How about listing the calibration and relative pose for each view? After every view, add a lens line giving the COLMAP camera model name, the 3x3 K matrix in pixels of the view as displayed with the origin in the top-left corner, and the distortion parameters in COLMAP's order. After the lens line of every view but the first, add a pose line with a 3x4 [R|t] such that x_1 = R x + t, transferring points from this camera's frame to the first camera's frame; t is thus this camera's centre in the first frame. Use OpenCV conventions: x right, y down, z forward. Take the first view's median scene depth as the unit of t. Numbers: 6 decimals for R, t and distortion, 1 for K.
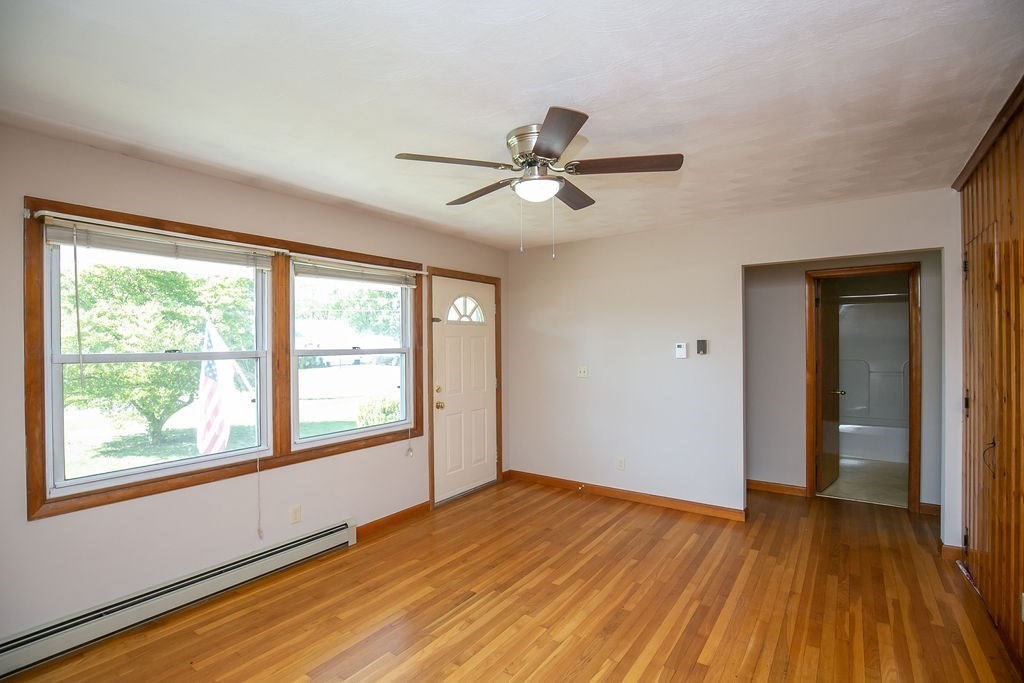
lens RADIAL K [[484.0, 0, 509.3], [0, 484.0, 347.0], [0, 0, 1]] dist [-0.025972, 0.001069]
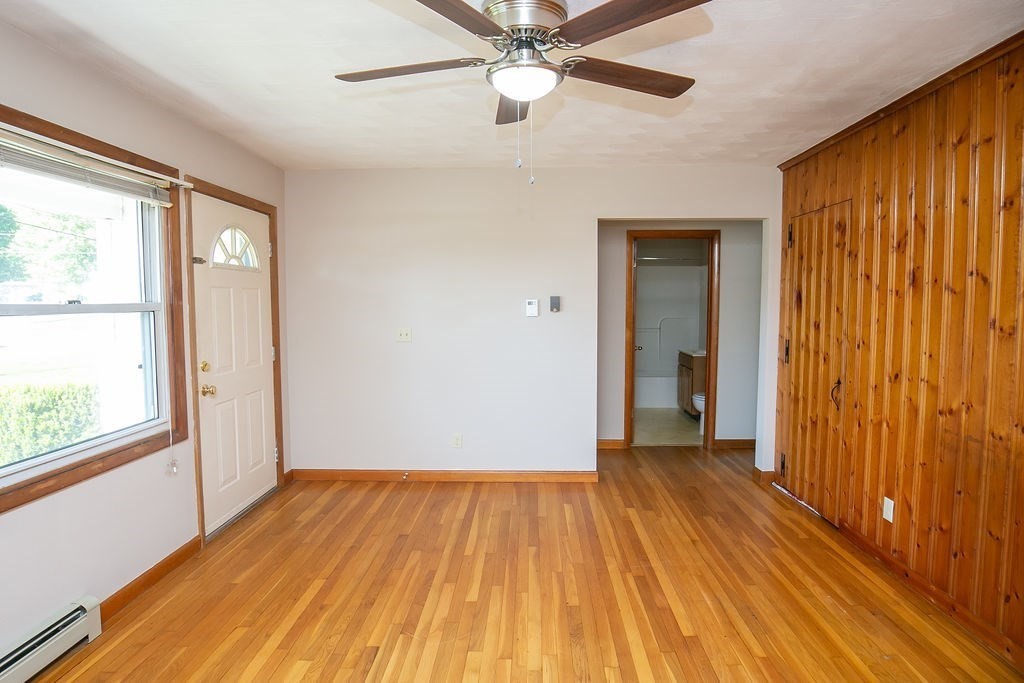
lens RADIAL K [[539.9, 0, 512.0], [0, 539.9, 341.5], [0, 0, 1]] dist [-0.026266, 0.000754]
pose [[0.820602, -0.032042, 0.570602, -0.260264], [-0.003838, 0.998096, 0.061567, 0.008137], [-0.571488, -0.052712, 0.818916, 0.197896]]
